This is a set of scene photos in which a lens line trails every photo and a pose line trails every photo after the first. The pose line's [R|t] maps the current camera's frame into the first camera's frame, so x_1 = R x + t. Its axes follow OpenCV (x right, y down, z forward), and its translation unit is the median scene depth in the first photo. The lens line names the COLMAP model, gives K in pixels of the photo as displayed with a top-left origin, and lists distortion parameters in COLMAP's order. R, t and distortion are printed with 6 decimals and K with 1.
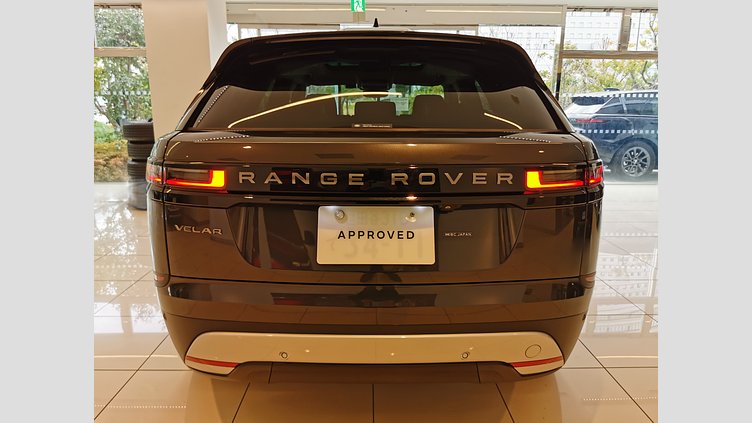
lens RADIAL K [[487.3, 0, 376.0], [0, 487.3, 211.5], [0, 0, 1]] dist [0.003211, 0.000628]
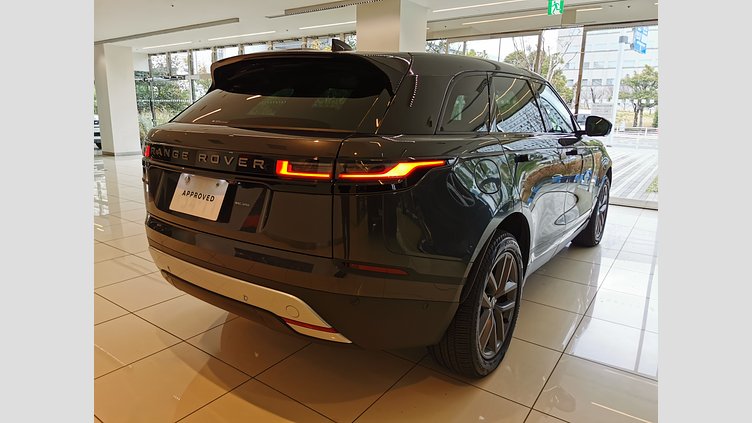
lens RADIAL K [[487.3, 0, 376.0], [0, 487.3, 211.5], [0, 0, 1]] dist [0.003211, 0.000628]
pose [[0.893522, 0.136891, -0.427643, 0.172930], [-0.145503, 0.989277, 0.012659, -0.000356], [0.424791, 0.050912, 0.903859, -0.010949]]
